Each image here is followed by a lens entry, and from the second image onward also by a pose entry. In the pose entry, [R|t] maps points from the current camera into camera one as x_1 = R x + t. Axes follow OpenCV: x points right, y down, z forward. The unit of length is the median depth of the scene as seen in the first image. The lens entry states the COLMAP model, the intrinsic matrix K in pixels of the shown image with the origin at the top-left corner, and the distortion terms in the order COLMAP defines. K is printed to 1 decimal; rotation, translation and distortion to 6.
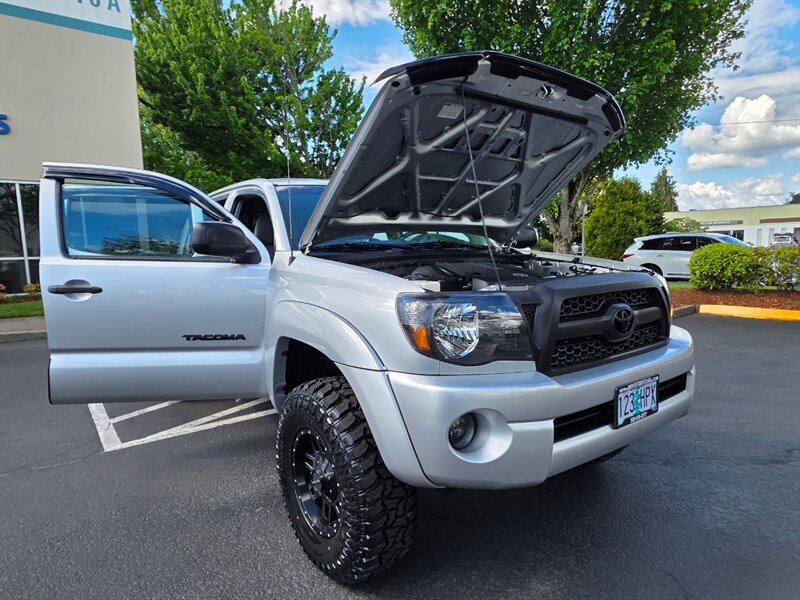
lens RADIAL K [[481.9, 0, 396.2], [0, 481.9, 307.2], [0, 0, 1]] dist [-0.002446, -0.001507]
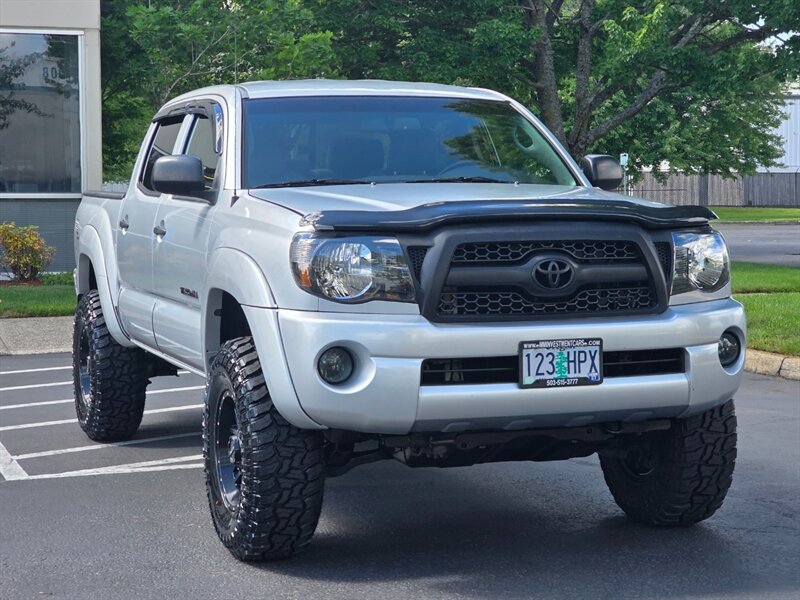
lens RADIAL K [[1645.8, 0, 378.3], [0, 1645.8, 262.9], [0, 0, 1]] dist [-0.593392, 6.345577]
pose [[0.953494, 0.028685, -0.300045, 1.047250], [-0.050302, 0.996645, -0.064567, 0.214844], [0.297187, 0.076657, 0.951737, -1.918920]]
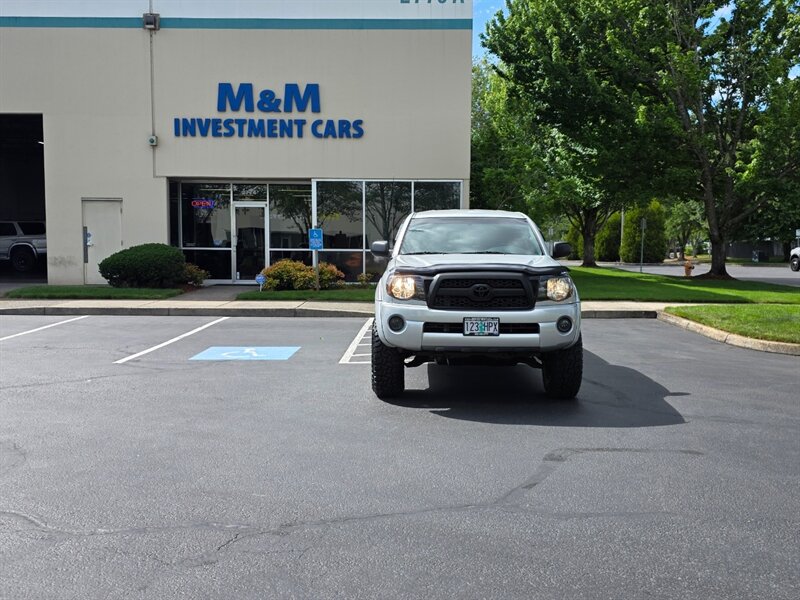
lens RADIAL K [[746.6, 0, 409.0], [0, 746.6, 301.8], [0, 0, 1]] dist [0.052721, -0.000486]
pose [[0.799462, 0.070542, -0.596561, 2.243863], [-0.094974, 0.995434, -0.009568, 0.139230], [0.593162, 0.064307, 0.802511, -1.955971]]
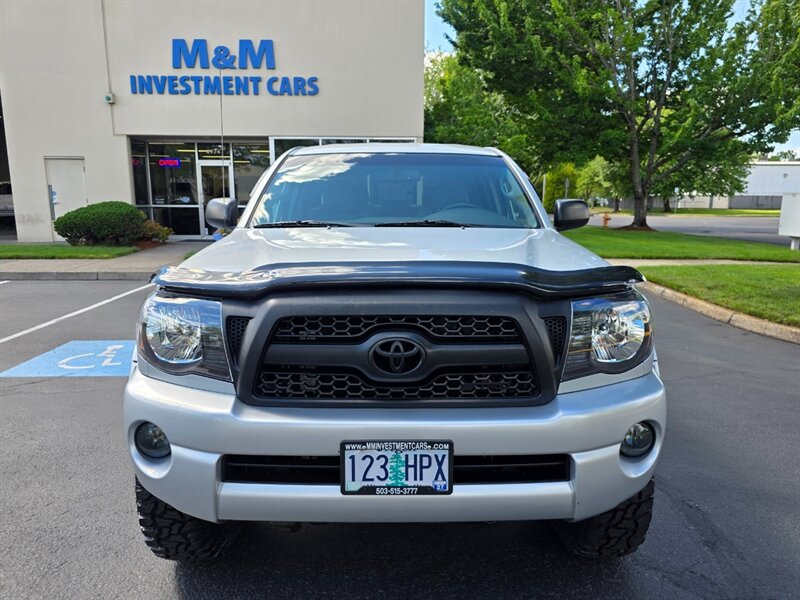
lens RADIAL K [[550.0, 0, 400.0], [0, 550.0, 300.0], [0, 0, 1]] dist [0.015034, -0.005651]
pose [[0.816372, 0.123809, -0.564100, 0.917505], [-0.088136, 0.992018, 0.090178, -0.129493], [0.570762, -0.023901, 0.820768, 0.317997]]
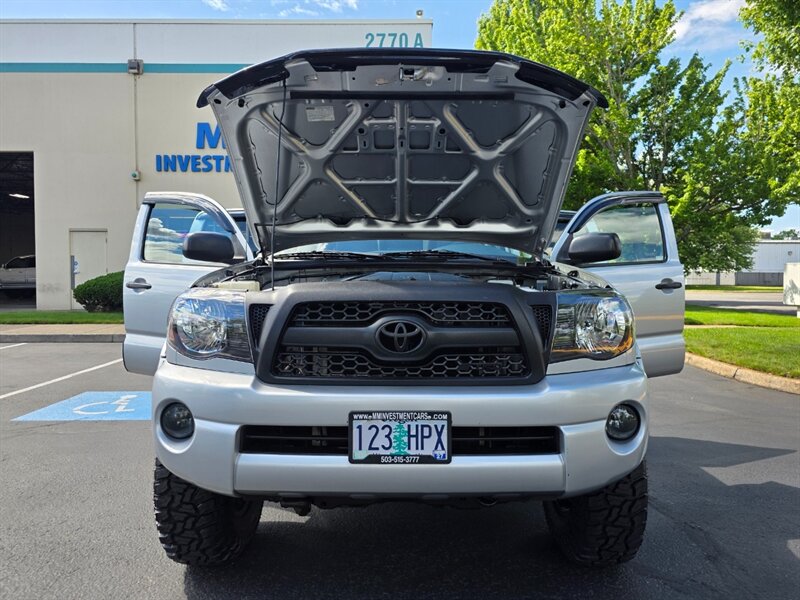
lens RADIAL K [[549.5, 0, 402.0], [0, 549.5, 297.6], [0, 0, 1]] dist [0.017706, -0.003441]
pose [[0.808647, 0.043060, -0.586716, 0.999620], [-0.089481, 0.994716, -0.050324, 0.009015], [0.581449, 0.093194, 0.808228, 0.239702]]
